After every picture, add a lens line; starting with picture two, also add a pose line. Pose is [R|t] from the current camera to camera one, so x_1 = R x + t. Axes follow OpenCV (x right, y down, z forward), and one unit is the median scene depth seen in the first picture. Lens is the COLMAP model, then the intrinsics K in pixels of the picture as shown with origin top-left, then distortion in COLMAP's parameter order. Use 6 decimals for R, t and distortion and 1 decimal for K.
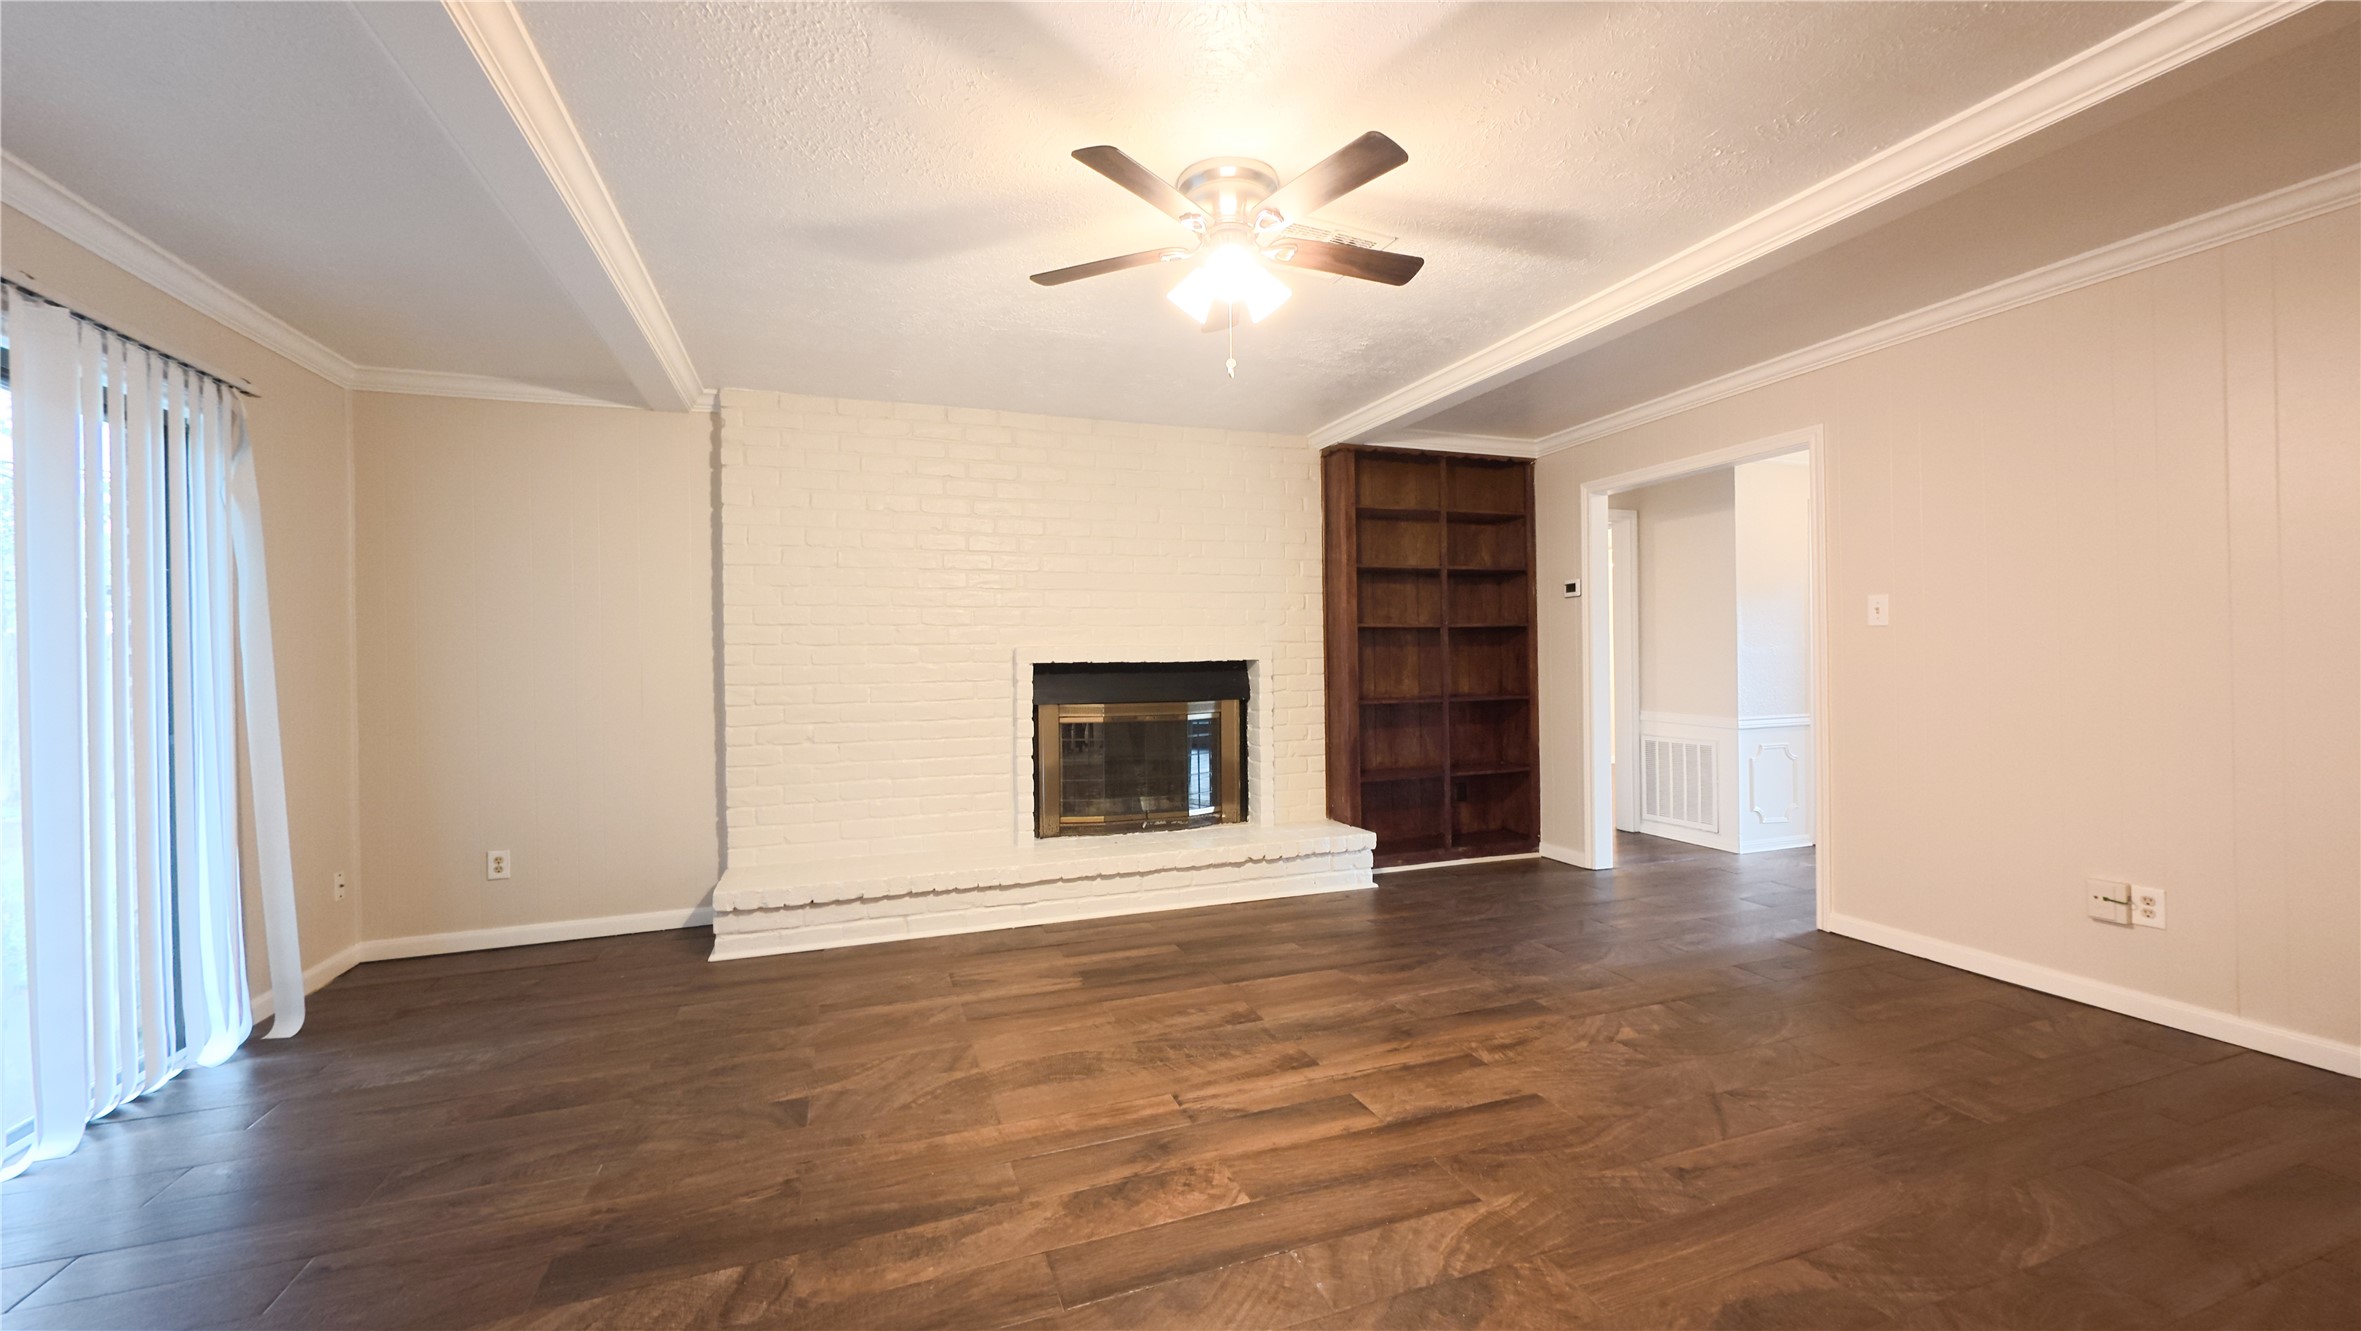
lens RADIAL K [[908.9, 0, 1179.8], [0, 908.9, 663.2], [0, 0, 1]] dist [0.004508, 0.000101]
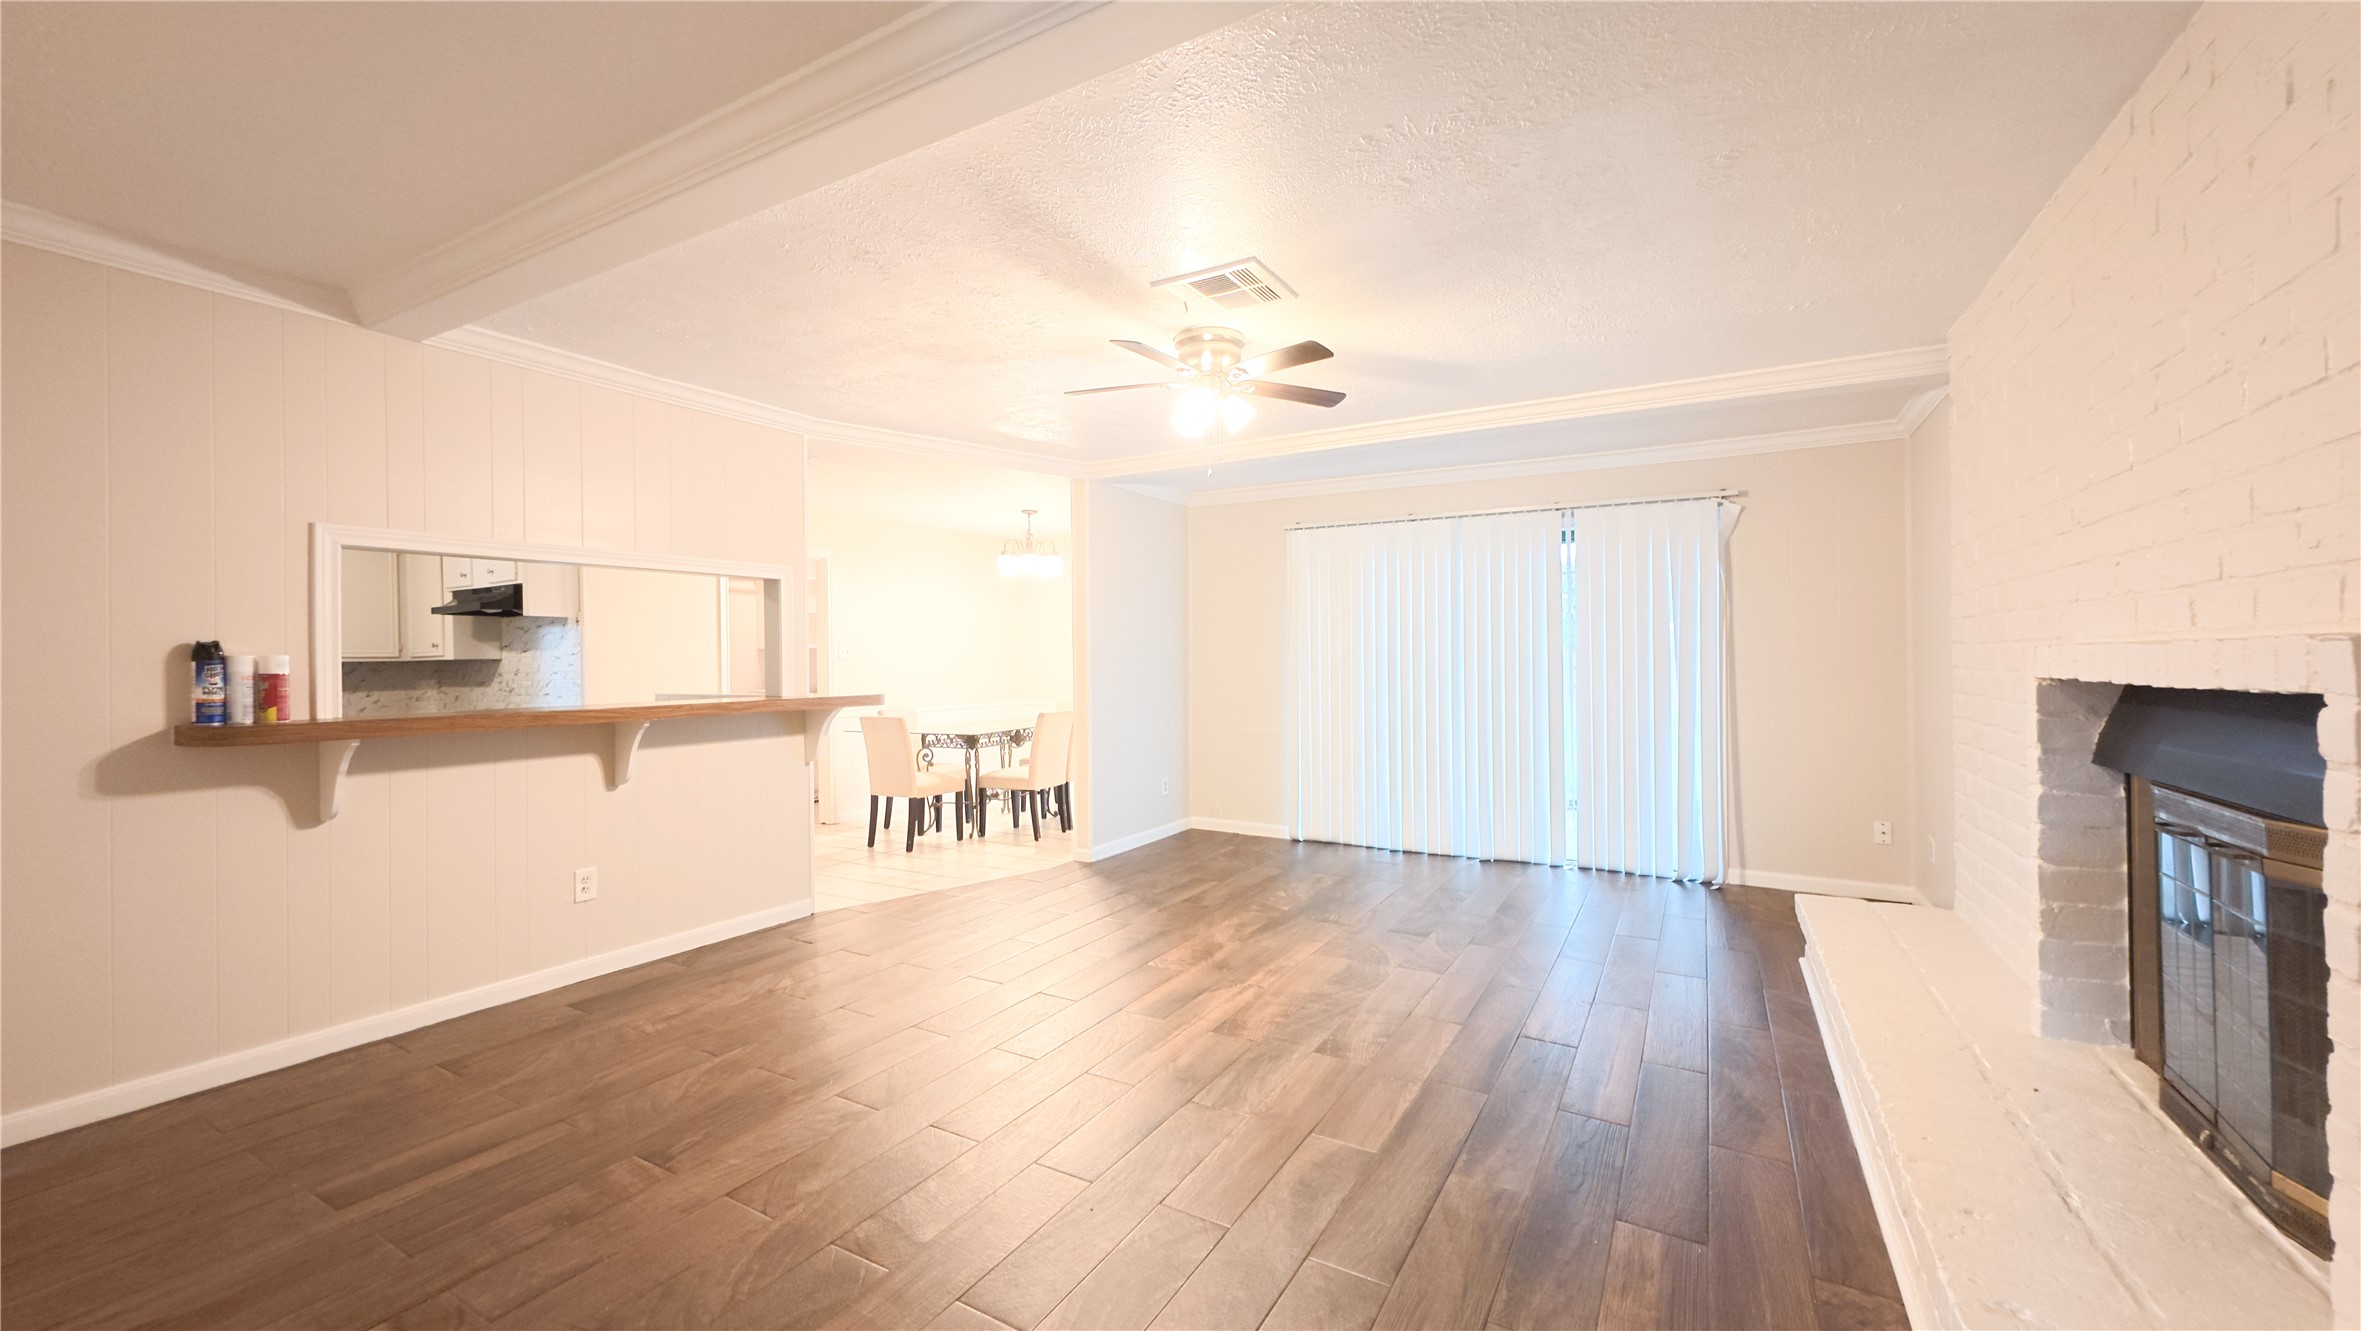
lens RADIAL K [[908.9, 0, 1181.4], [0, 908.9, 659.2], [0, 0, 1]] dist [0.004508, 0.000101]
pose [[-0.760942, 0.017107, -0.648595, 0.954618], [0.014994, 0.999849, 0.008780, -0.037797], [0.648647, -0.003044, -0.761083, 1.926217]]
